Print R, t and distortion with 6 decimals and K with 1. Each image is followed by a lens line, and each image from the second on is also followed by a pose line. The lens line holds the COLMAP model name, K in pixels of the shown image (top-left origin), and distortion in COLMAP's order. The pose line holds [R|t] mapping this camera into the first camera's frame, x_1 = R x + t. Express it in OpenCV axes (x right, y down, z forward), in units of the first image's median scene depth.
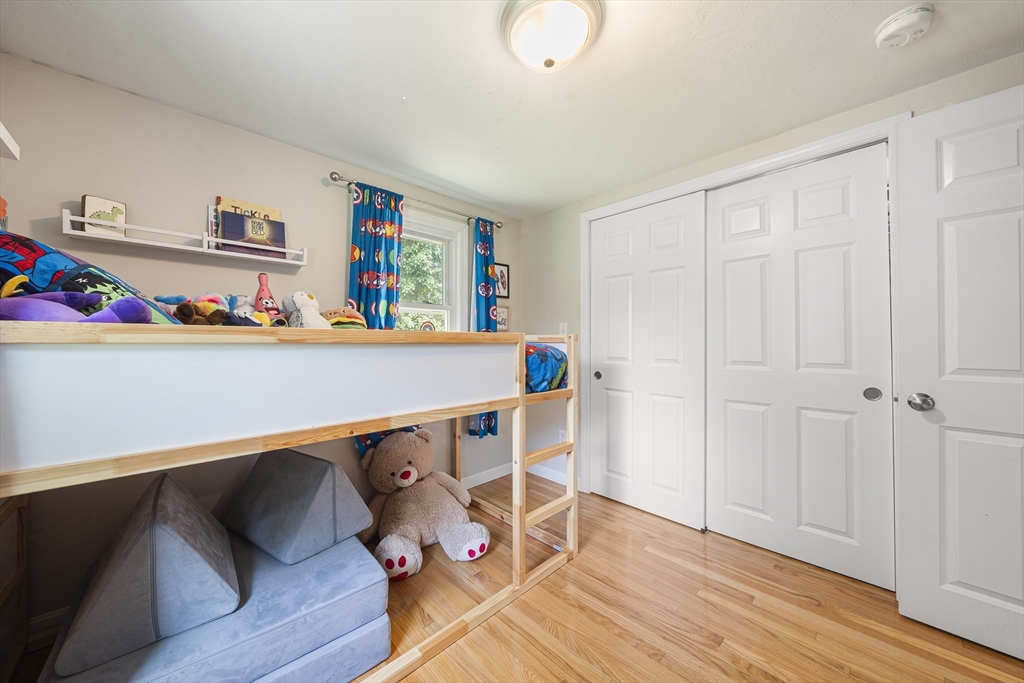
lens RADIAL K [[356.4, 0, 505.0], [0, 356.4, 337.7], [0, 0, 1]] dist [-0.002683, 0.000020]
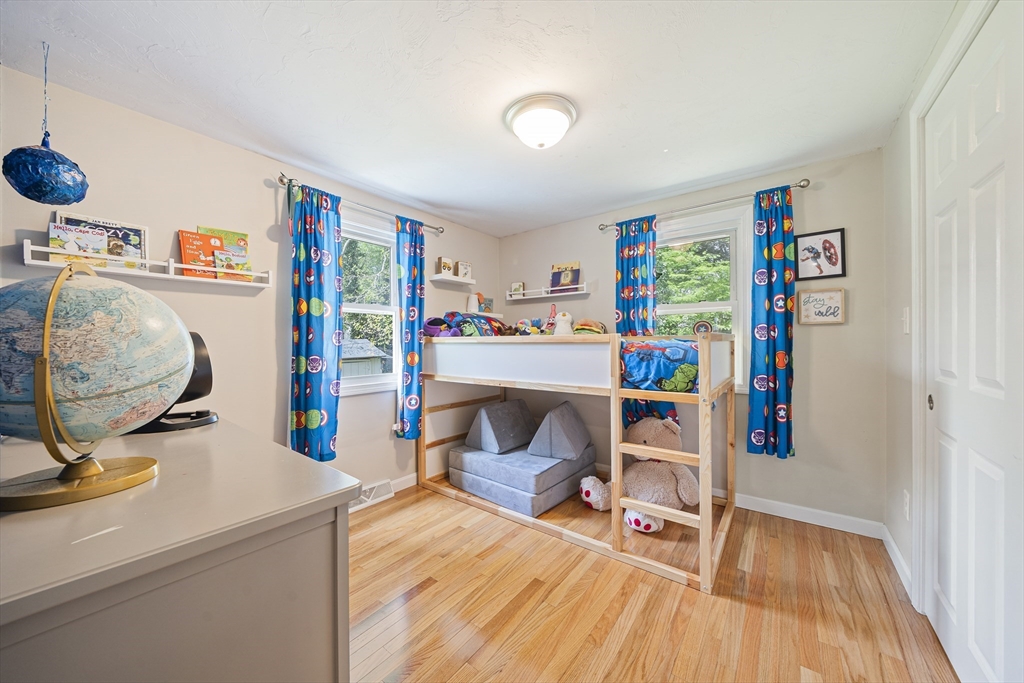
lens RADIAL K [[356.4, 0, 506.2], [0, 356.4, 343.1], [0, 0, 1]] dist [-0.002683, 0.000020]
pose [[0.166124, 0.002590, -0.986101, 0.951186], [0.018003, 0.999822, 0.005659, 0.003862], [0.985940, -0.018693, 0.166048, 0.394191]]
